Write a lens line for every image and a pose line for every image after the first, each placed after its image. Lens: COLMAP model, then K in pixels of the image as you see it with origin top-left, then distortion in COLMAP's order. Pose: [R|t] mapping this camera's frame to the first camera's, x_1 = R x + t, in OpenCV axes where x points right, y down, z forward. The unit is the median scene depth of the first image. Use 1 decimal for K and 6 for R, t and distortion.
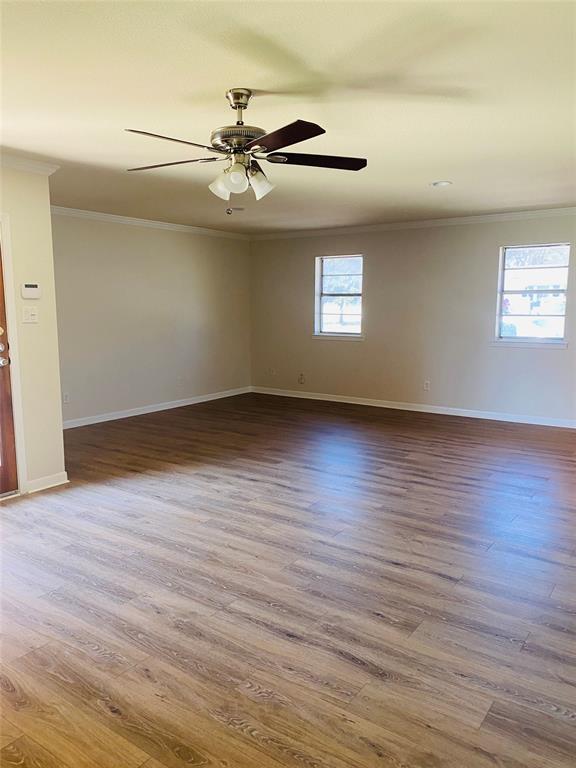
lens RADIAL K [[582.2, 0, 286.6], [0, 582.2, 381.1], [0, 0, 1]] dist [0.070605, -0.070297]
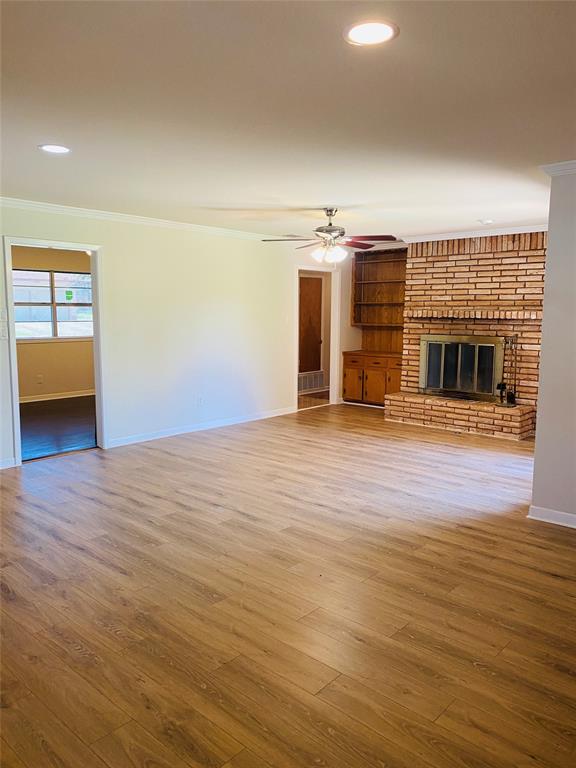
lens RADIAL K [[582.2, 0, 281.5], [0, 582.2, 380.4], [0, 0, 1]] dist [0.070605, -0.070297]
pose [[-0.991542, -0.018732, 0.128428, -0.122140], [0.014675, 0.967001, 0.254349, -0.290787], [-0.128954, 0.254082, -0.958547, 2.044811]]
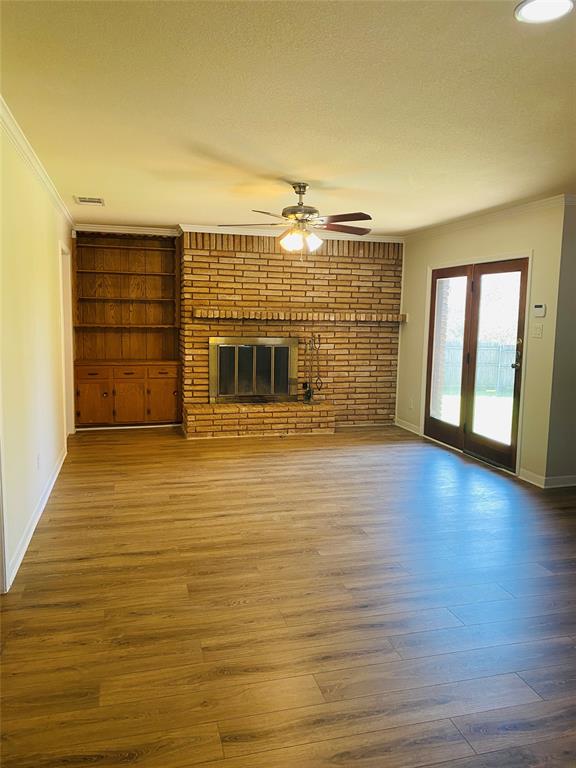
lens RADIAL K [[582.2, 0, 288.7], [0, 582.2, 379.3], [0, 0, 1]] dist [0.070605, -0.070297]
pose [[-0.636290, 0.075497, -0.767747, 0.802722], [-0.123709, 0.972335, 0.198143, -0.193103], [0.761467, 0.221054, -0.609347, 1.383795]]
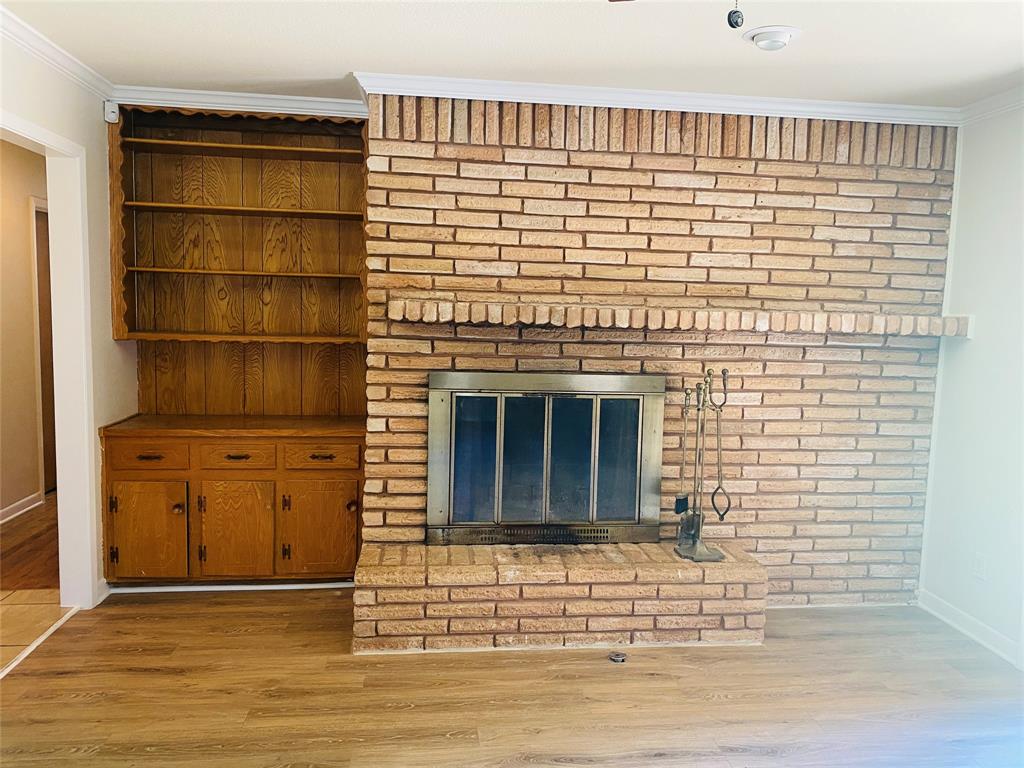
lens RADIAL K [[776.3, 0, 512.1], [0, 776.3, 385.1], [0, 0, 1]] dist [0.070605, -0.070297]
pose [[-0.748404, 0.045188, -0.661702, 0.166309], [-0.117412, 0.972893, 0.199235, -0.118918], [0.652768, 0.226799, -0.722811, 0.854256]]
